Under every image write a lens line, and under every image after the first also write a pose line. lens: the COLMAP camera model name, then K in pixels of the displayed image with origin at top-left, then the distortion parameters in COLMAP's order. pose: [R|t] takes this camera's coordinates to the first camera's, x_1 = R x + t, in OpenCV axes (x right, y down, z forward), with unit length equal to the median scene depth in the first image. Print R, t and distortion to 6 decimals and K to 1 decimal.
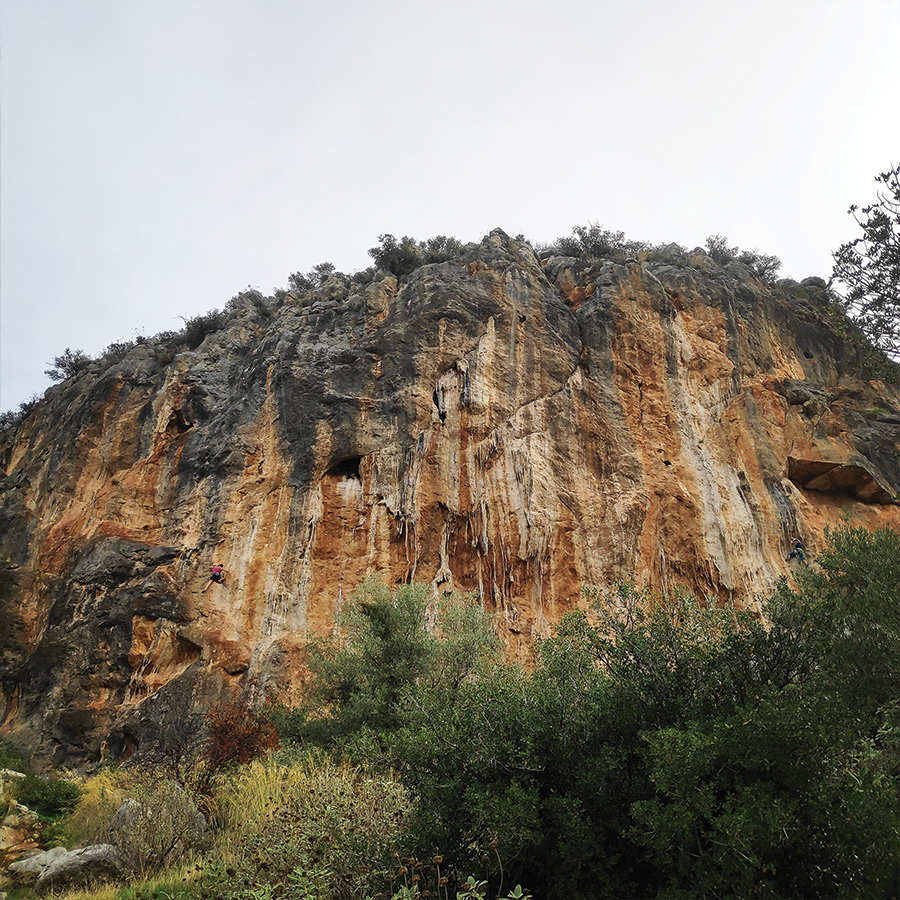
lens RADIAL K [[853.4, 0, 446.3], [0, 853.4, 472.3], [0, 0, 1]] dist [0.123059, -0.307875]
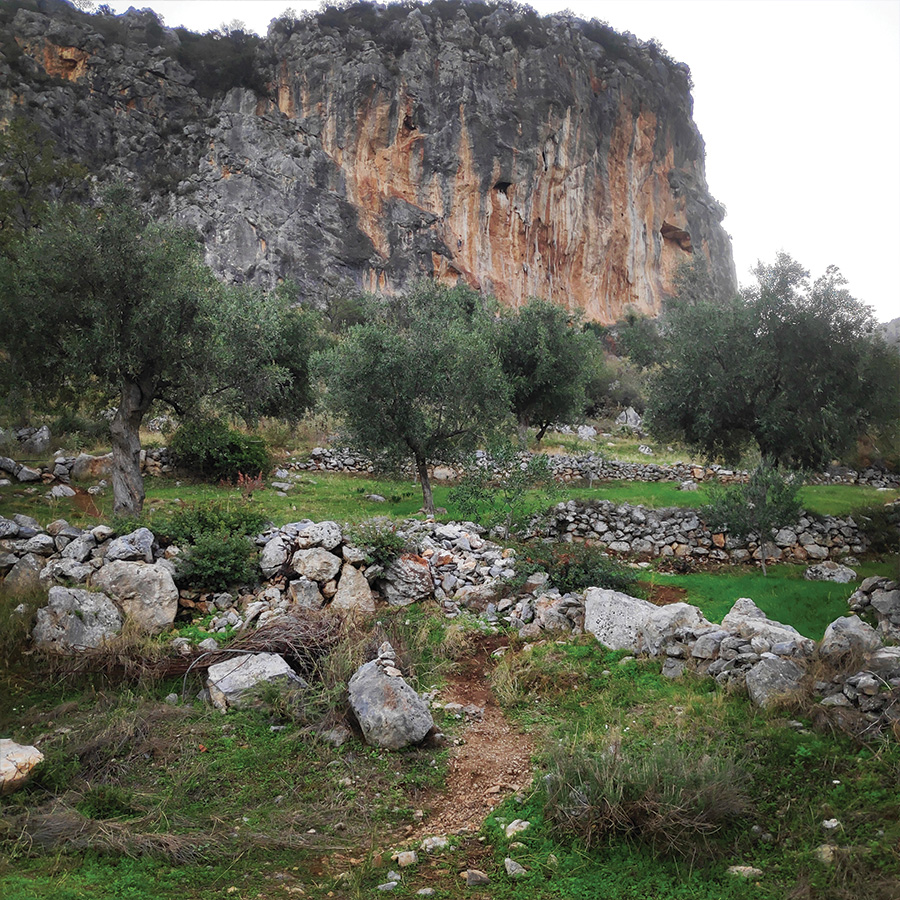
lens RADIAL K [[837.8, 0, 467.1], [0, 837.8, 501.4], [0, 0, 1]] dist [0.060437, -0.134406]
pose [[0.891006, 0.088663, 0.445249, -0.967497], [-0.315574, 0.826017, 0.467021, -0.282812], [-0.326376, -0.556628, 0.763966, -0.872223]]
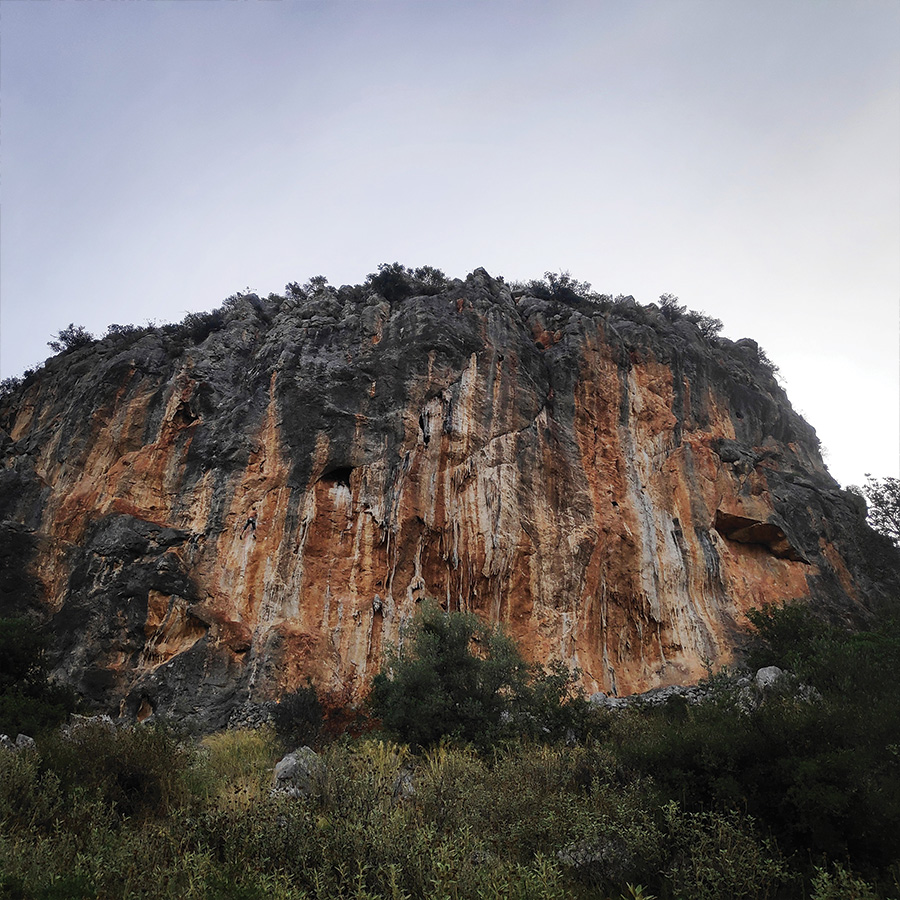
lens RADIAL K [[850.9, 0, 407.4], [0, 850.9, 447.4], [0, 0, 1]] dist [0.155542, -0.454207]
pose [[0.990566, 0.123161, 0.060085, -0.094631], [-0.122553, 0.992367, -0.013702, -0.036461], [-0.061314, 0.006210, 0.998099, -0.119780]]
